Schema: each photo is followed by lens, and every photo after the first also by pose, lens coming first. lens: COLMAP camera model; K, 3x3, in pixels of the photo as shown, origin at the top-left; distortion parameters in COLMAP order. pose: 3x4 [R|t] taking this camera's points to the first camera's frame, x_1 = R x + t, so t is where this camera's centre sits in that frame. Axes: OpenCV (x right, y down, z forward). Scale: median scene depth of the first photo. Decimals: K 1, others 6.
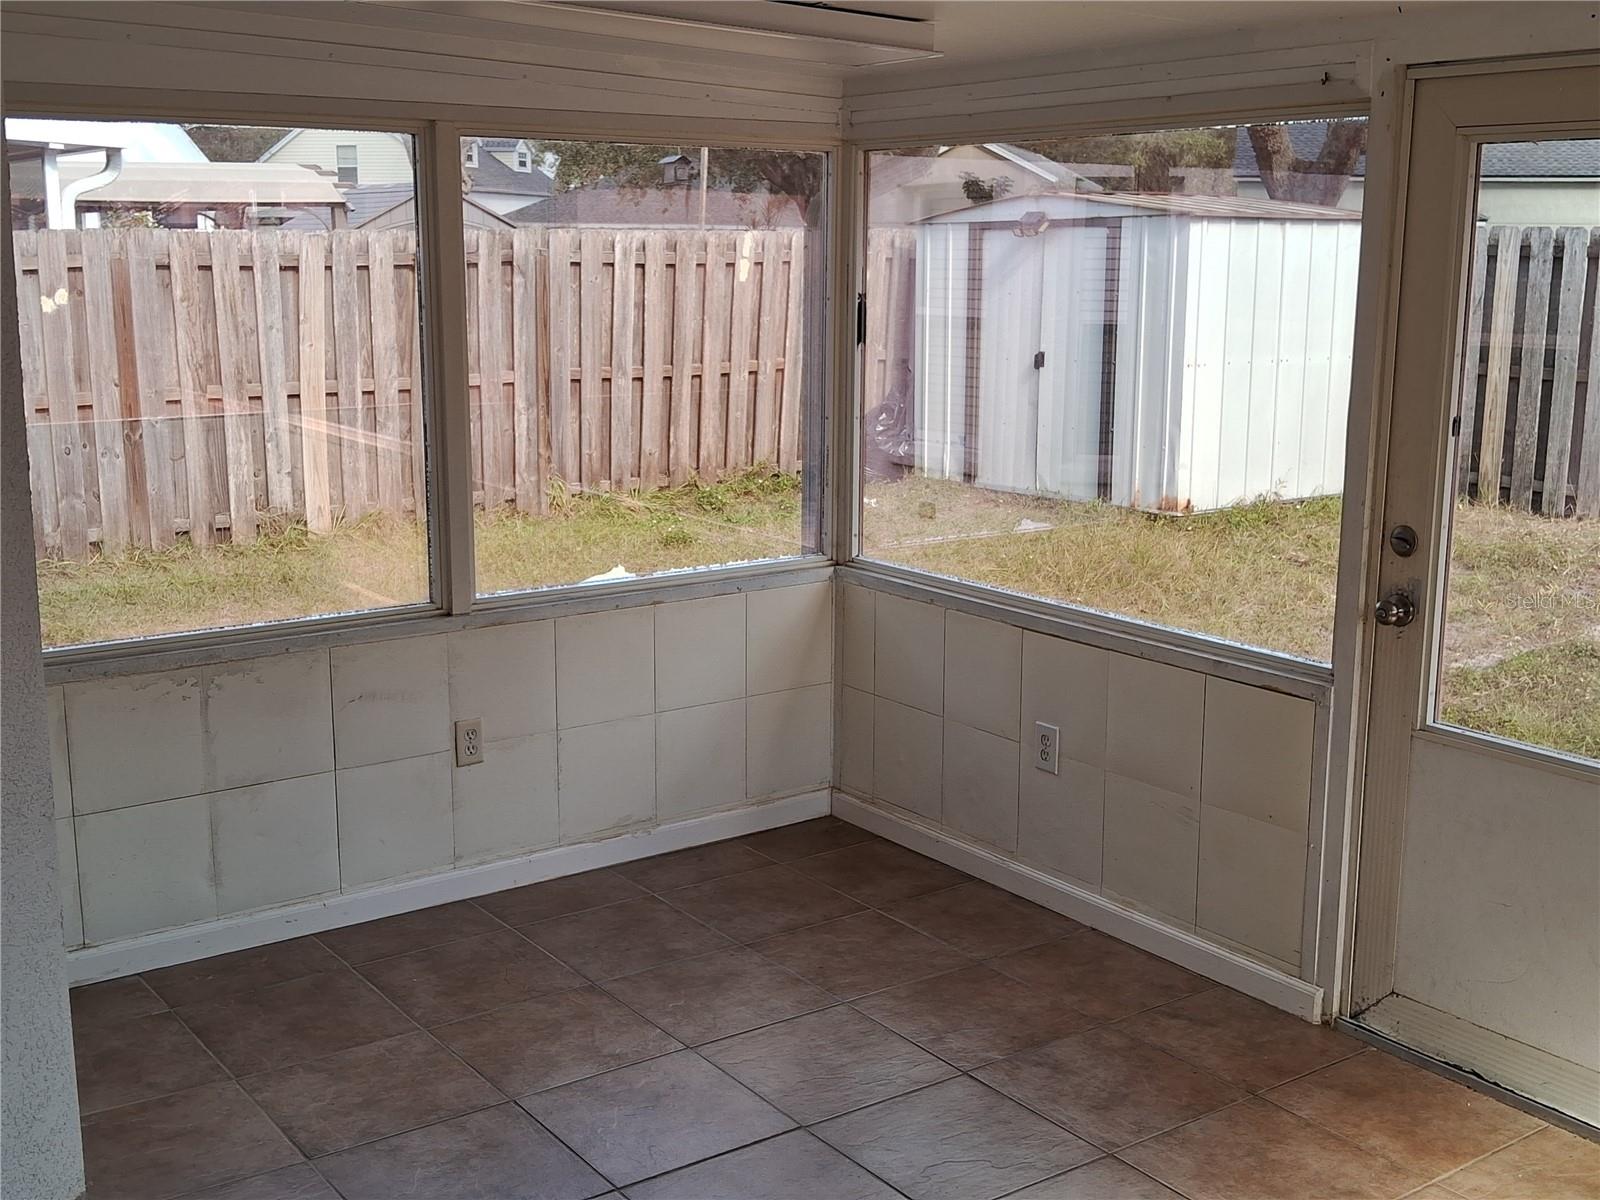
lens RADIAL K [[1780.0, 0, 796.8], [0, 1780.0, 599.3], [0, 0, 1]] dist [0.012005, 0.001038]
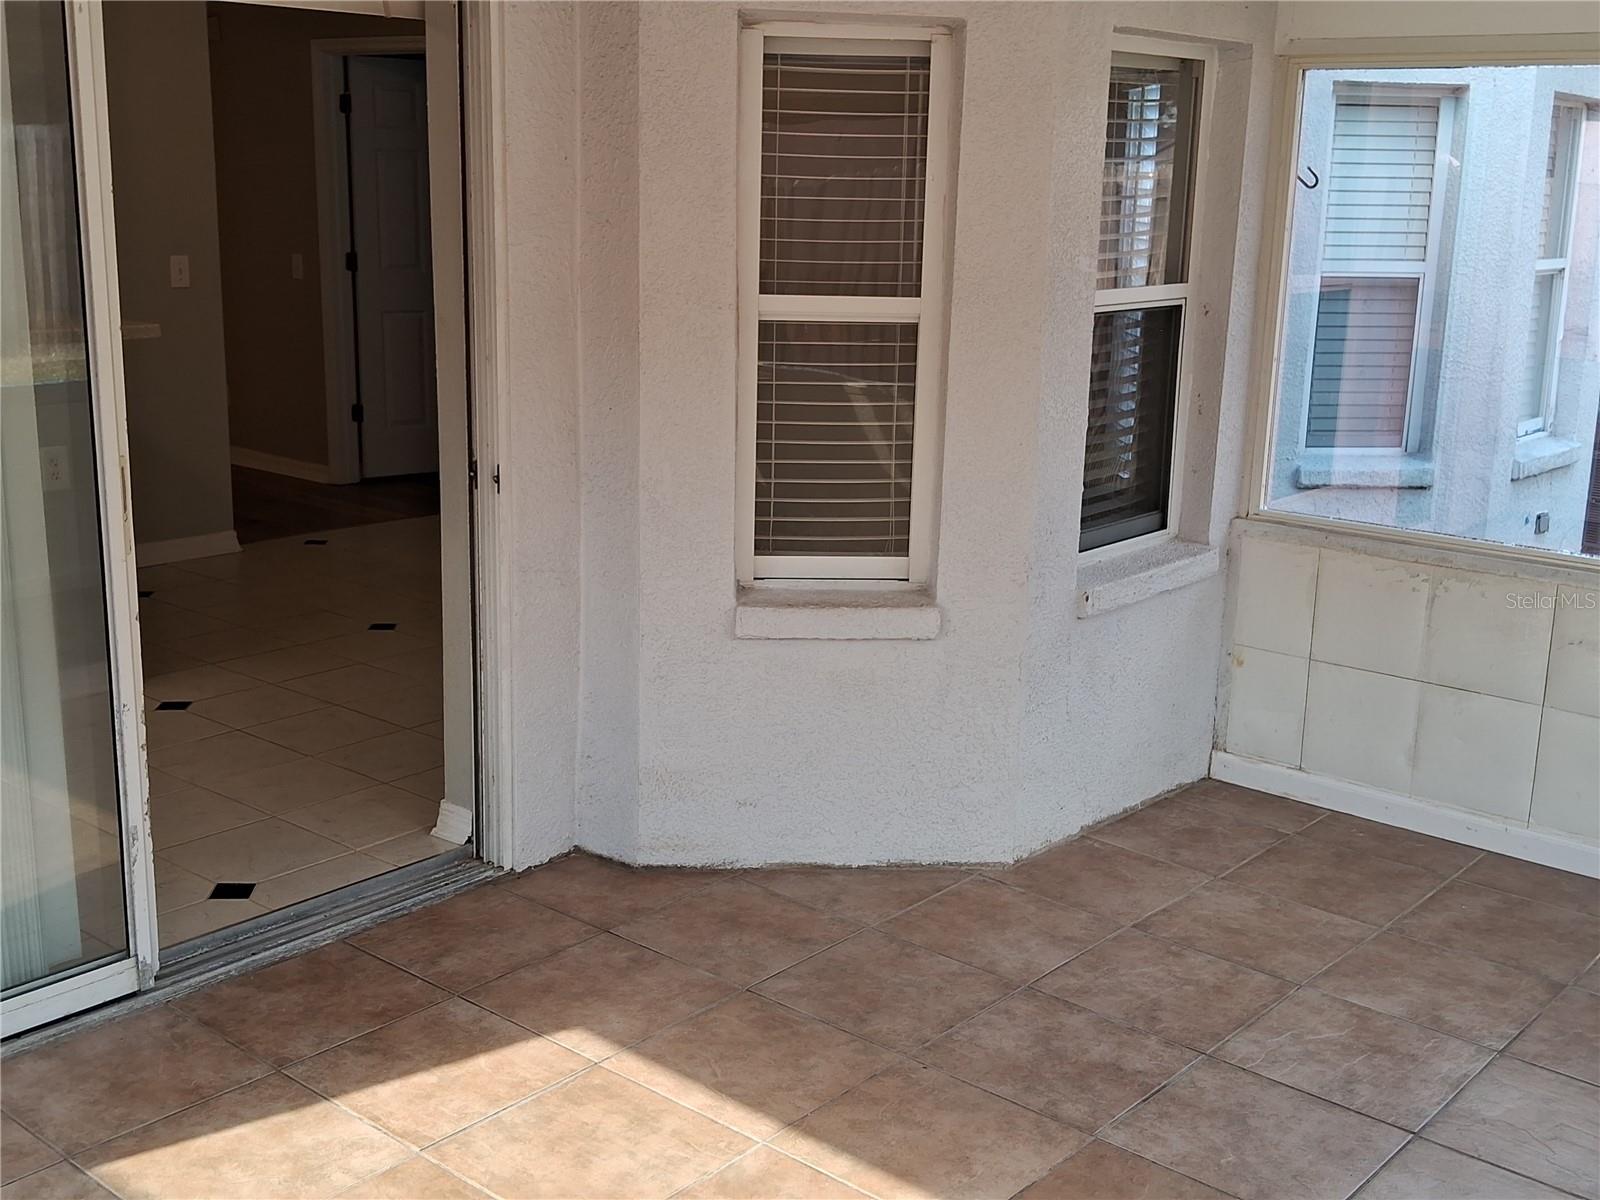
lens RADIAL K [[1780.0, 0, 796.8], [0, 1780.0, 599.3], [0, 0, 1]] dist [0.012005, 0.001038]
pose [[0.236038, 0.231560, -0.943751, 0.617609], [-0.213699, 0.959787, 0.182047, -0.058956], [0.947955, 0.158709, 0.276031, 0.332240]]
